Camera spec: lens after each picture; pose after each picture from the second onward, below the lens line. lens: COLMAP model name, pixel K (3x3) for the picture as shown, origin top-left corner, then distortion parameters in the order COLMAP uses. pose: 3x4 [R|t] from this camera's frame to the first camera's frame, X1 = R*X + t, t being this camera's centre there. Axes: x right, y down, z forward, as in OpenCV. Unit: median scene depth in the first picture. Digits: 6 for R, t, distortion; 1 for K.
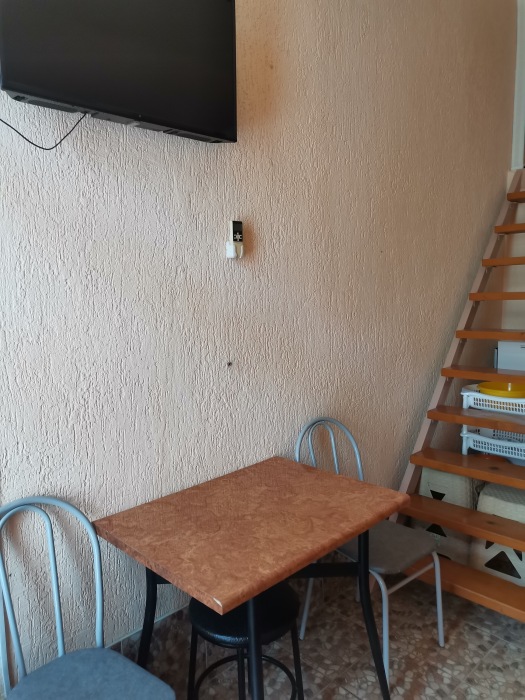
lens RADIAL K [[526.7, 0, 263.3], [0, 526.7, 348.3], [0, 0, 1]] dist [0.027222, 0.000373]
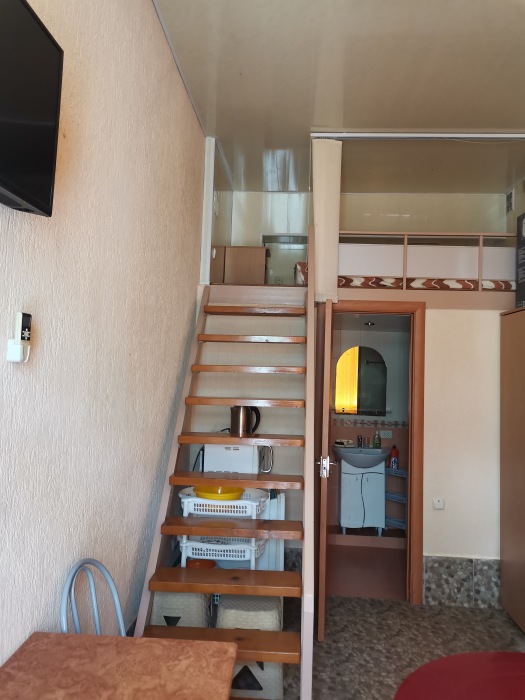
lens RADIAL K [[526.7, 0, 262.6], [0, 526.7, 350.0], [0, 0, 1]] dist [0.027222, 0.000373]
pose [[0.742209, 0.074559, 0.666008, -0.320417], [0.029607, 0.989174, -0.143732, -0.078789], [-0.669514, 0.126398, 0.731966, 0.257024]]
